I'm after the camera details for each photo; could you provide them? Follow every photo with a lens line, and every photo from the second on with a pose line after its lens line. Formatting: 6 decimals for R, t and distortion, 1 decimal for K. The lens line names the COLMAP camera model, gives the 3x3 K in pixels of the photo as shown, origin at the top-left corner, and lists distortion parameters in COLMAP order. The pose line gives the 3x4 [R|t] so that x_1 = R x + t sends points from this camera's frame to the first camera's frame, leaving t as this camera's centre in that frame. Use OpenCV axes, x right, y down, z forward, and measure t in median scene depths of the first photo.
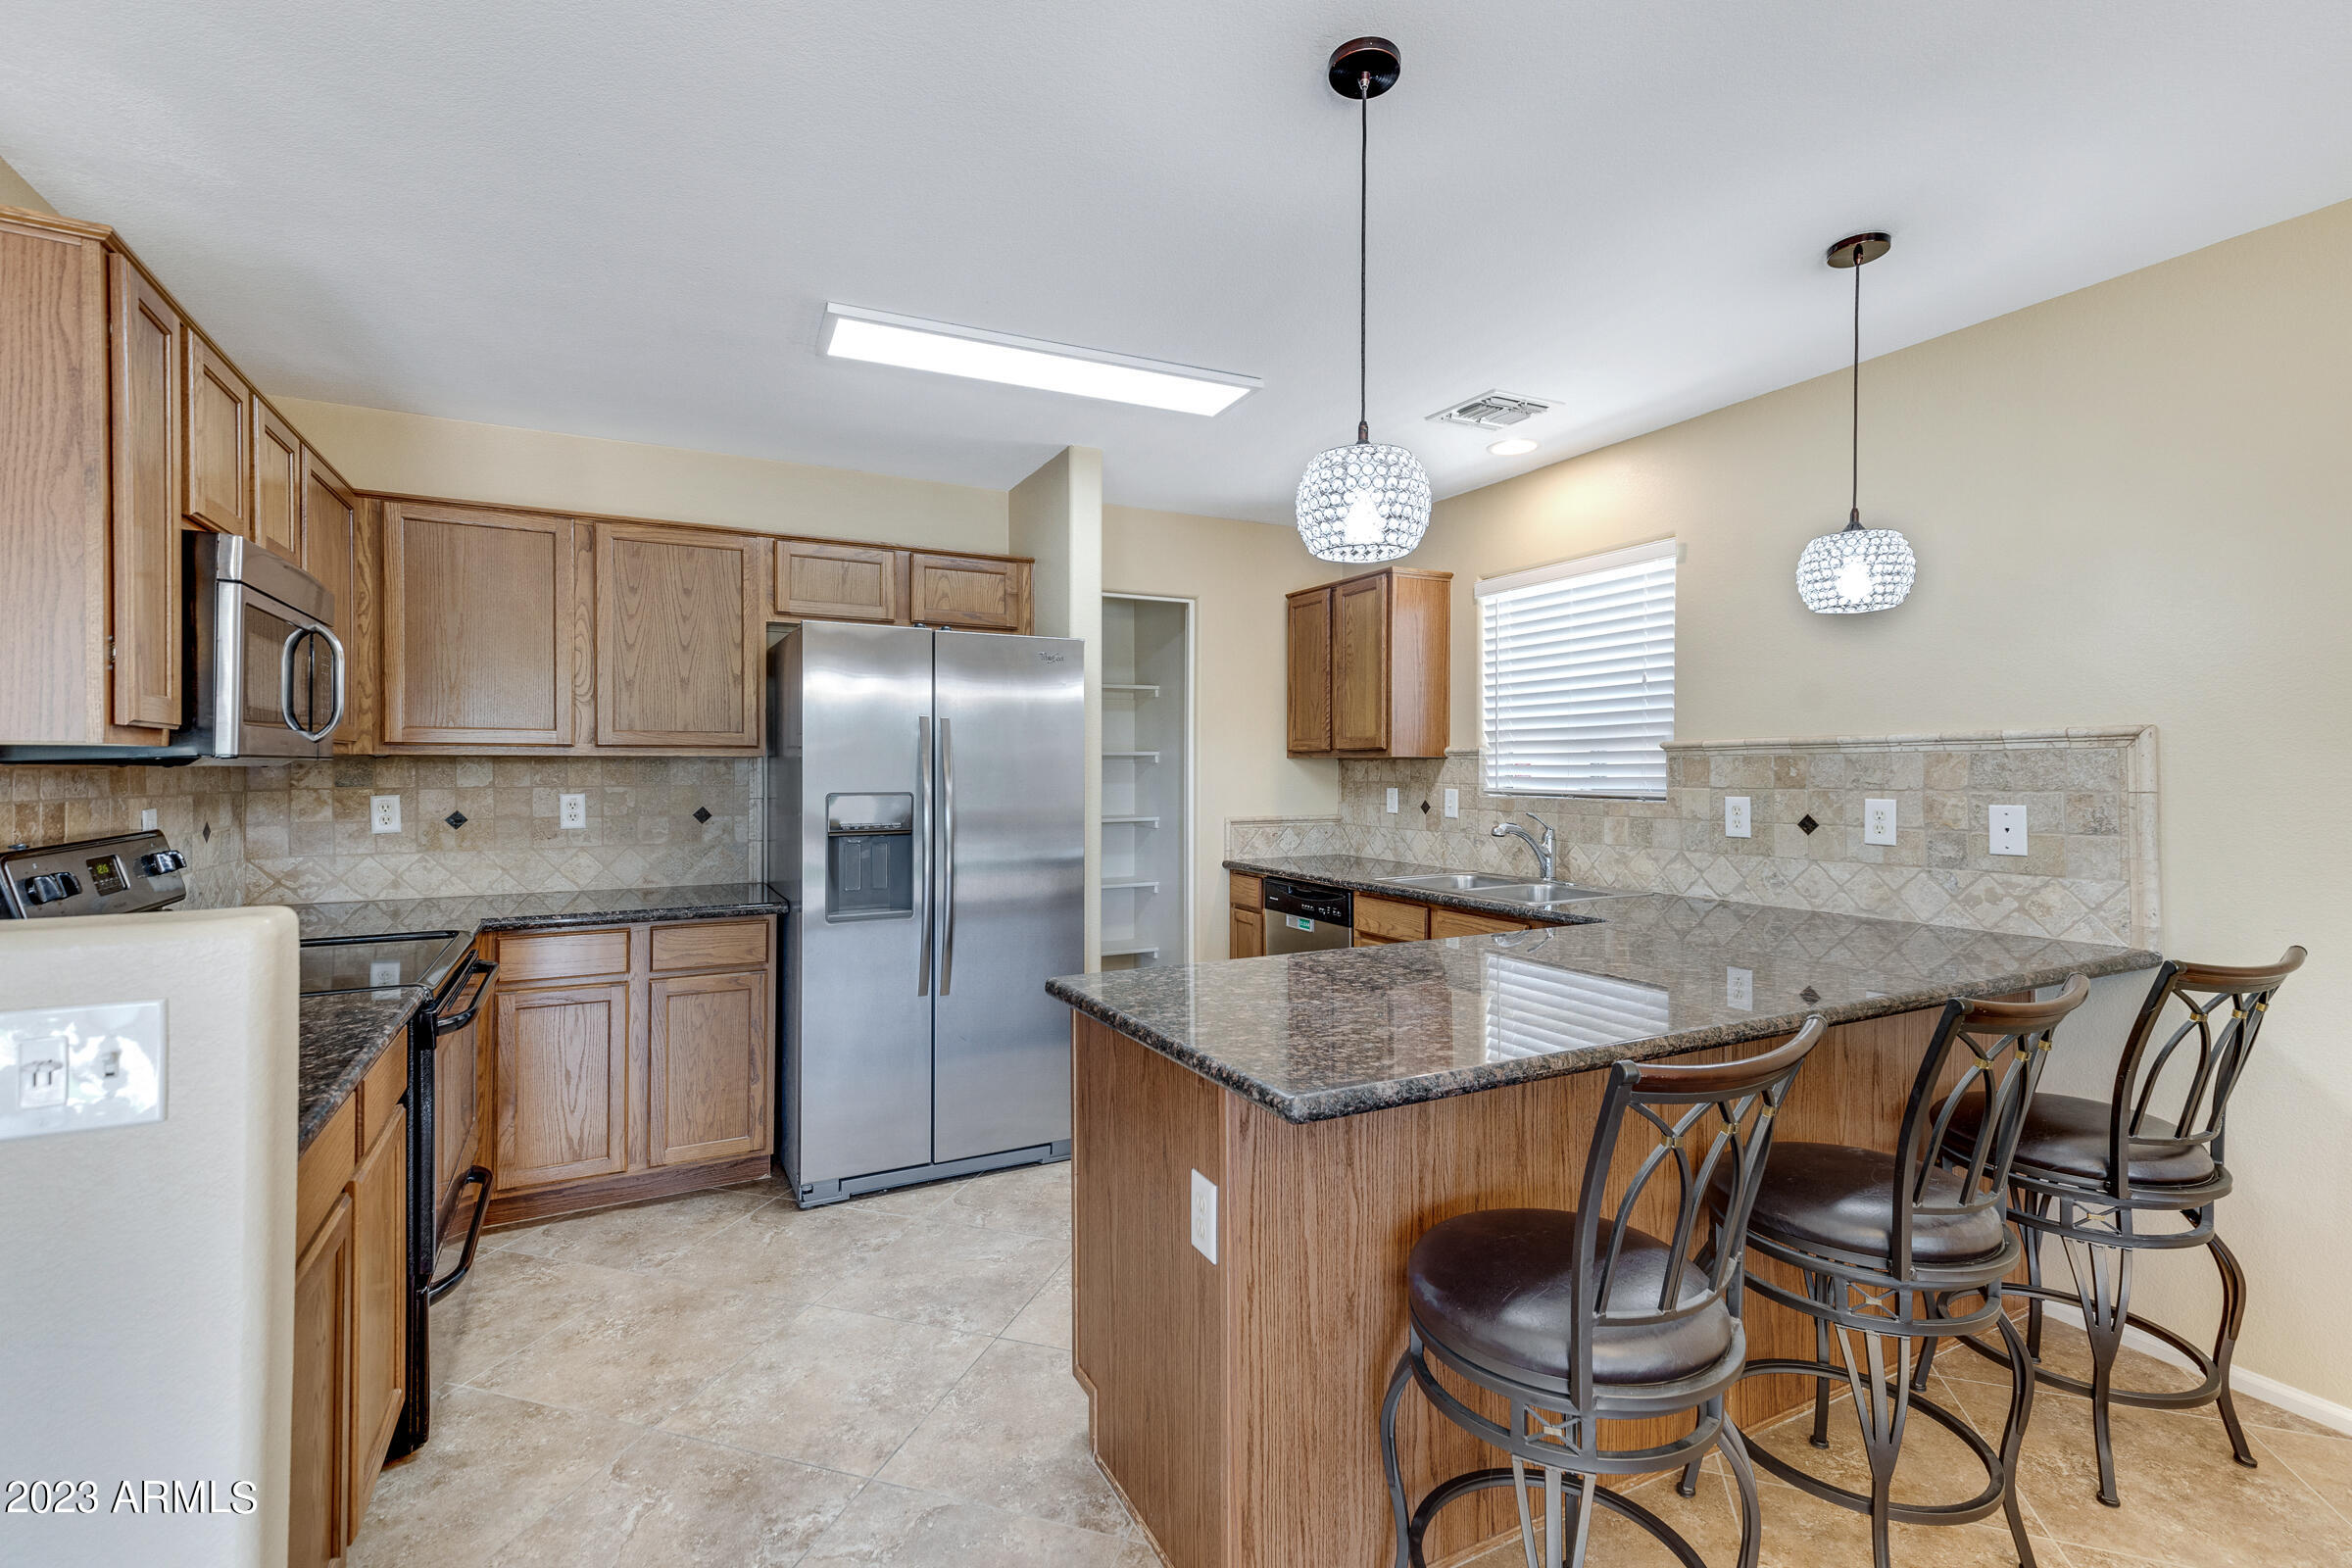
lens RADIAL K [[1058.5, 0, 1169.5], [0, 1058.5, 769.6], [0, 0, 1]] dist [0.018716, -0.000267]
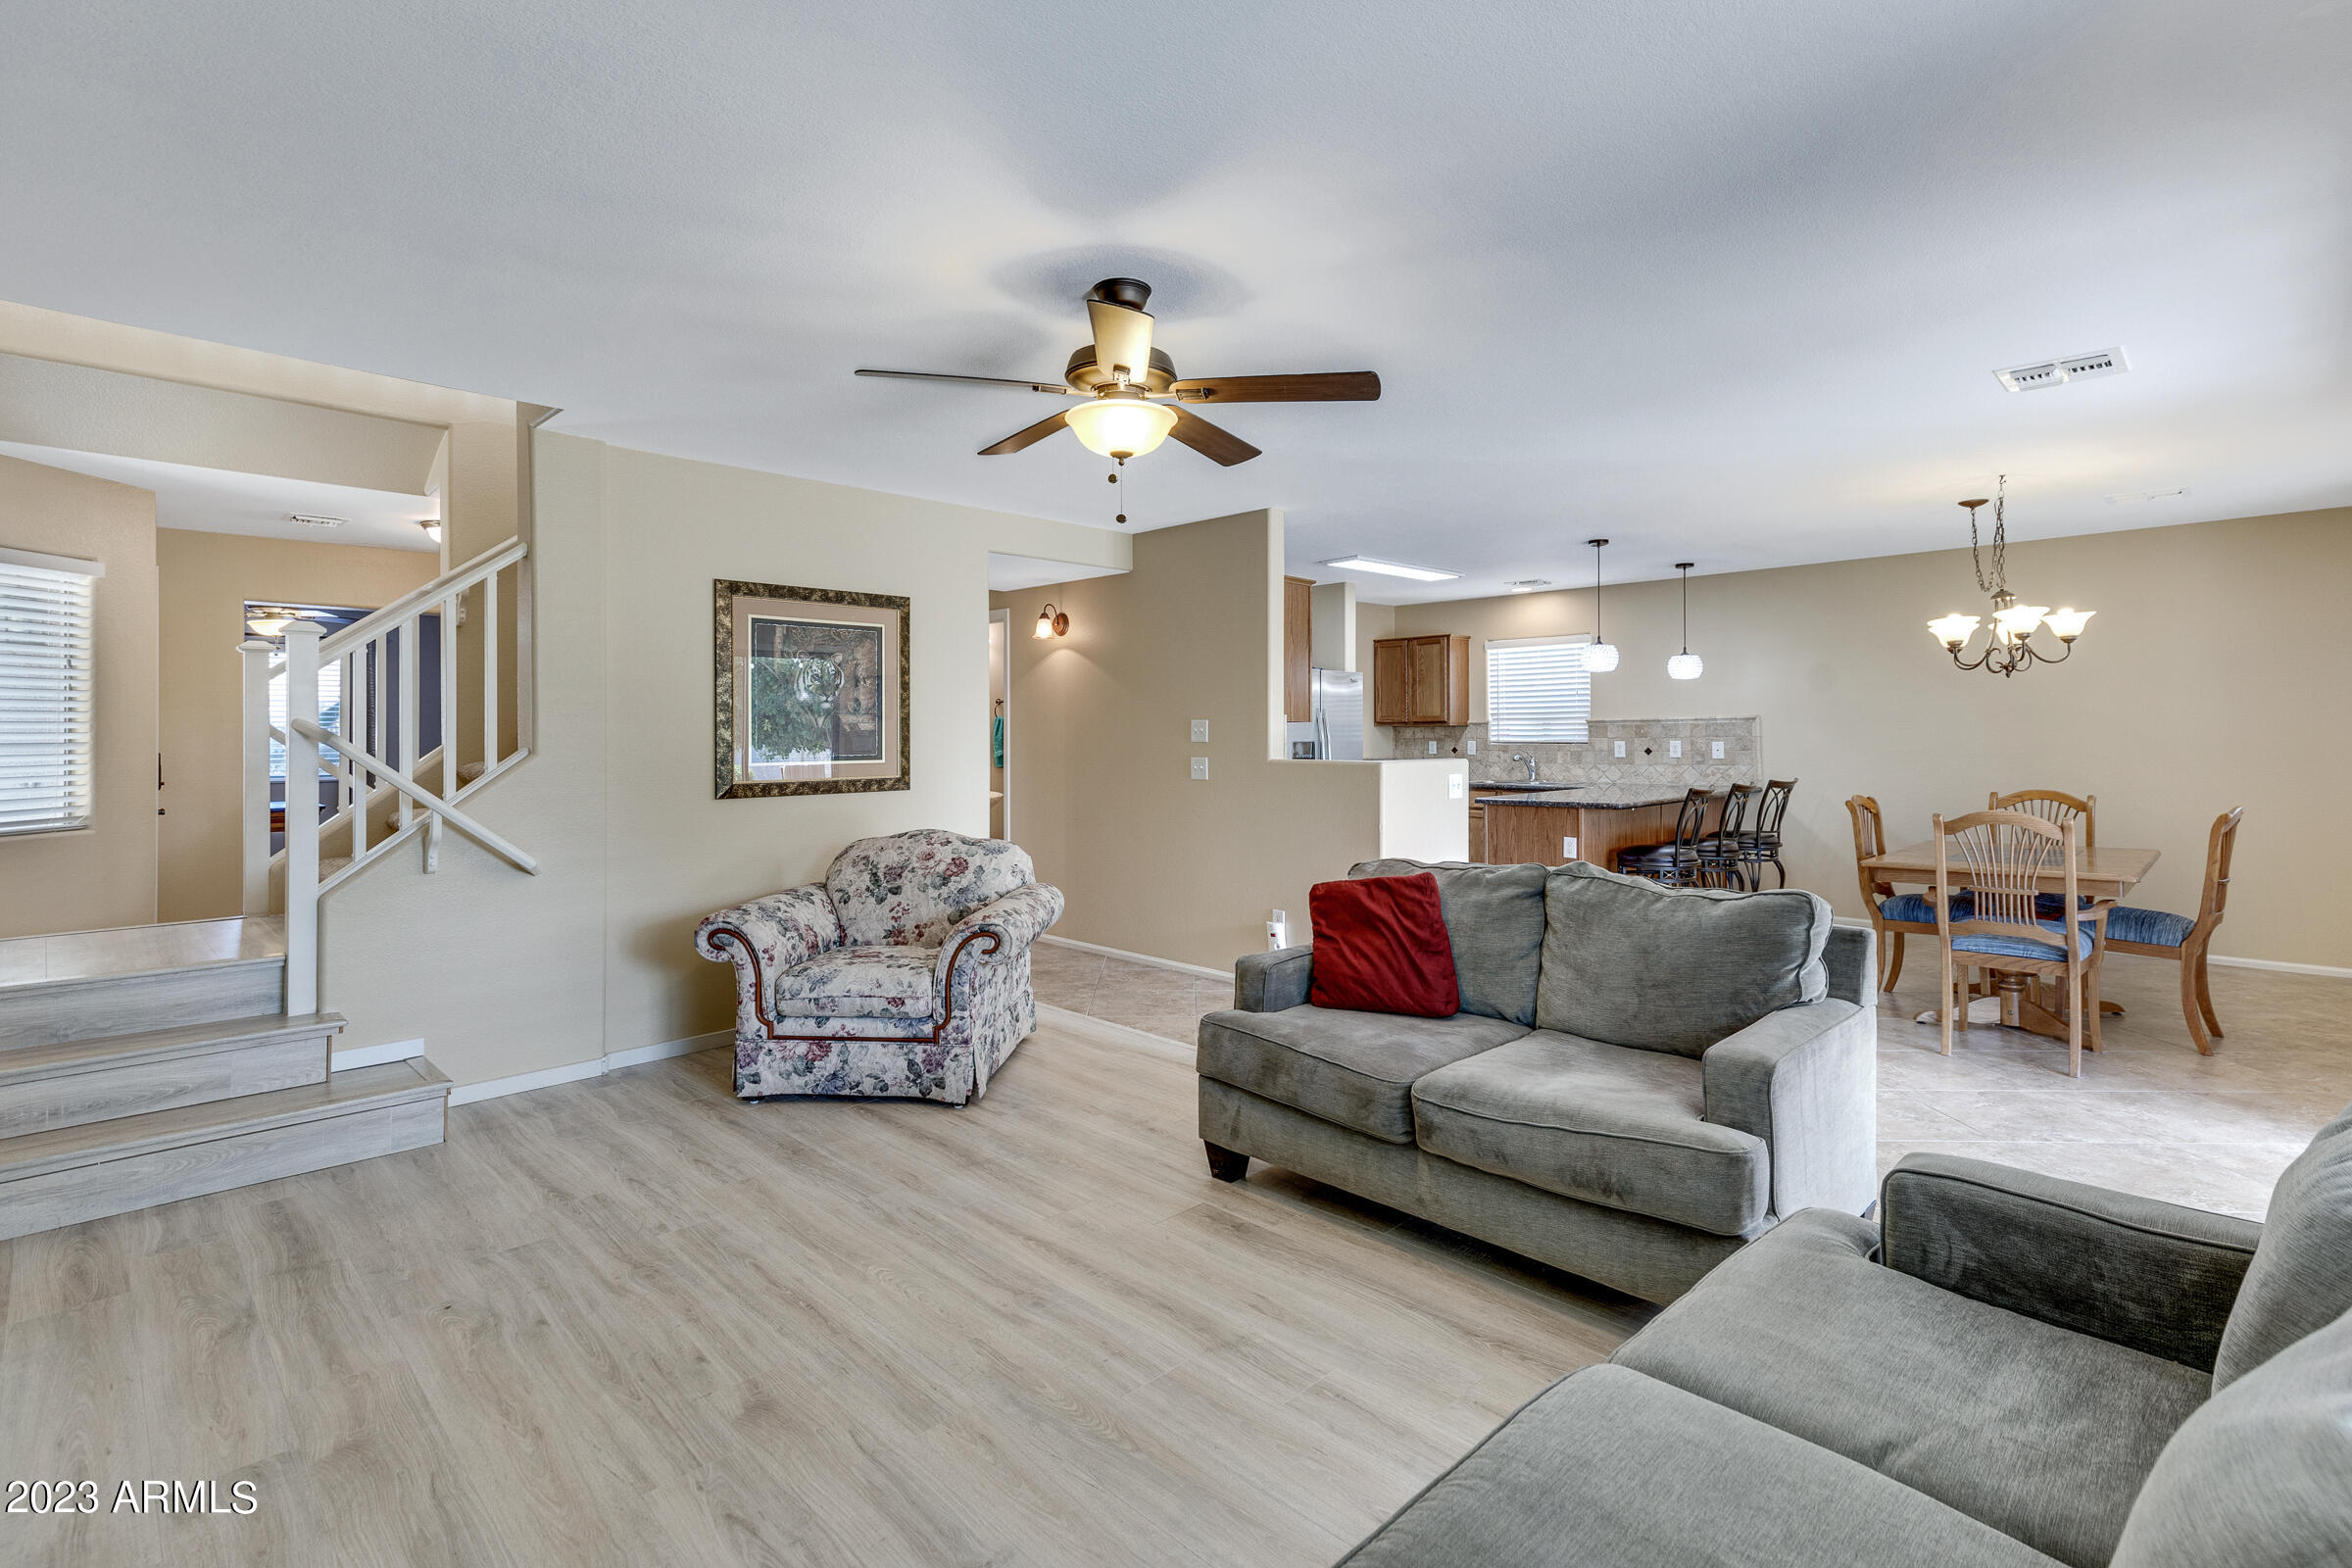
lens RADIAL K [[1089.5, 0, 1163.5], [0, 1089.5, 728.3], [0, 0, 1]] dist [0.013652, -0.000018]
pose [[0.954751, -0.001595, 0.297401, -1.239494], [0.004103, 0.999961, -0.007809, 0.010363], [-0.297377, 0.008676, 0.954721, -1.121716]]
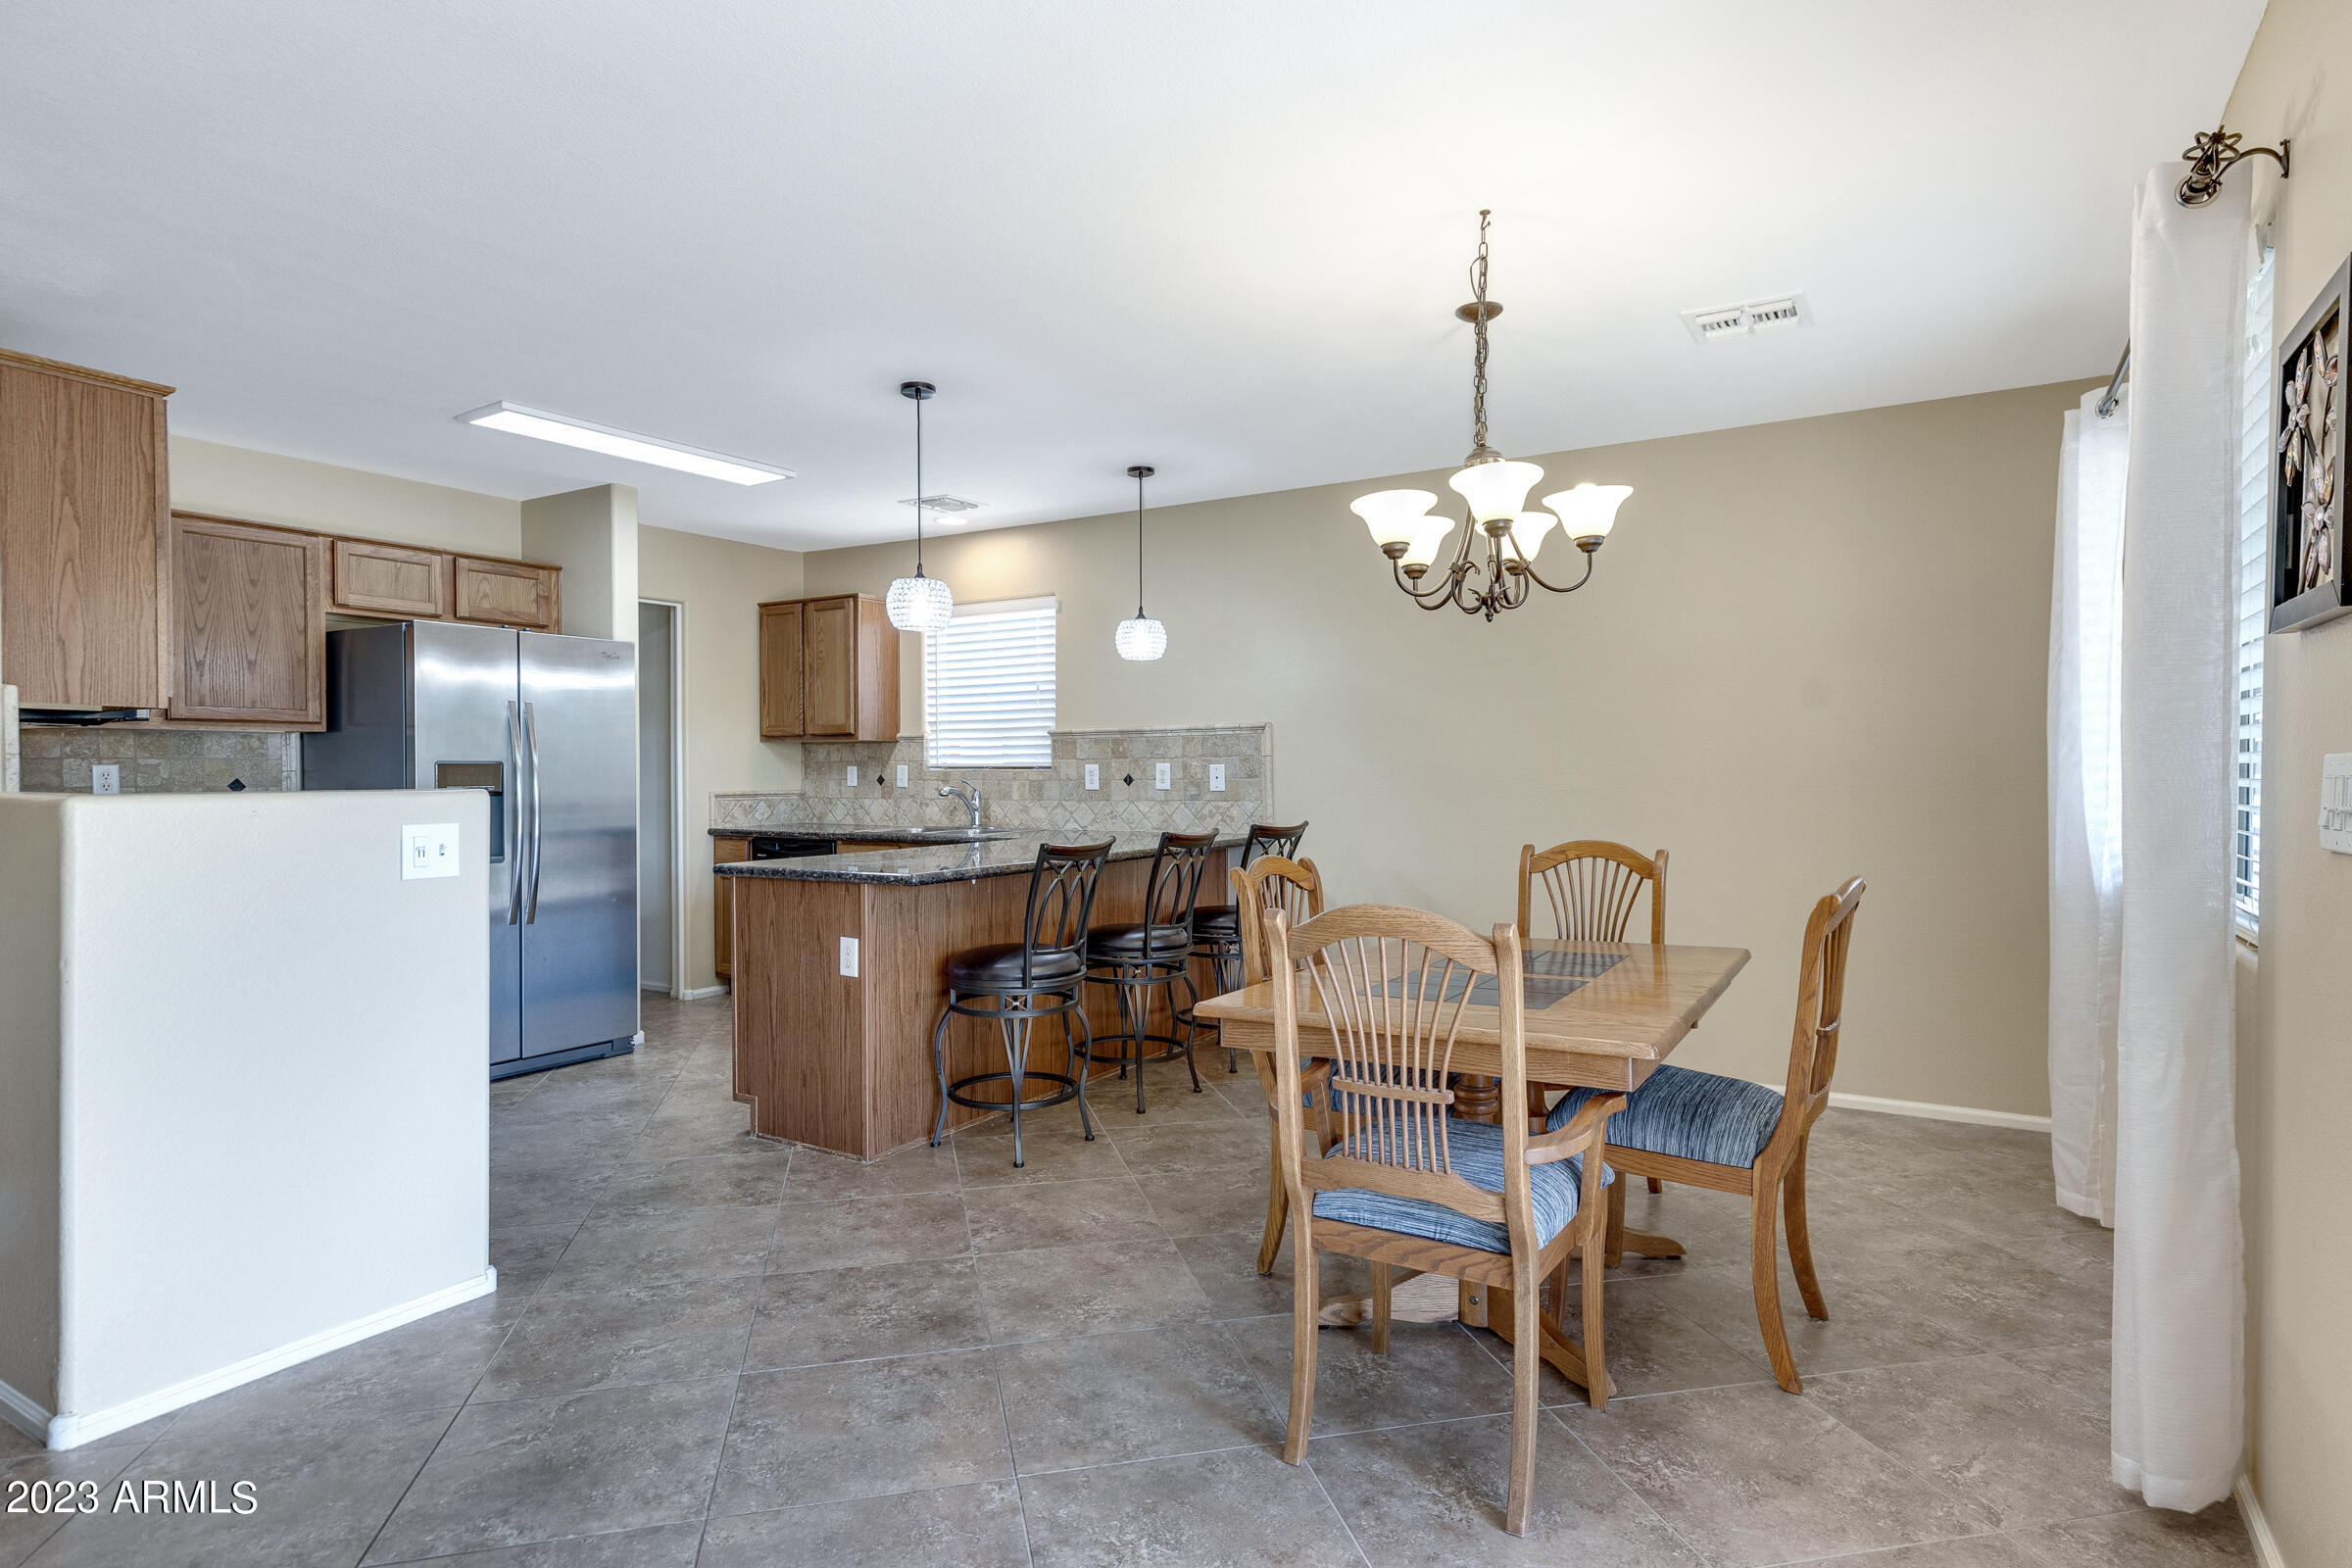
lens RADIAL K [[1249.6, 0, 1171.7], [0, 1249.6, 796.9], [0, 0, 1]] dist [0.005210, 0.000211]
pose [[0.856962, -0.013752, 0.515196, -0.323654], [0.003459, 0.999775, 0.020933, 0.034795], [-0.515368, -0.016157, 0.856817, -0.655996]]
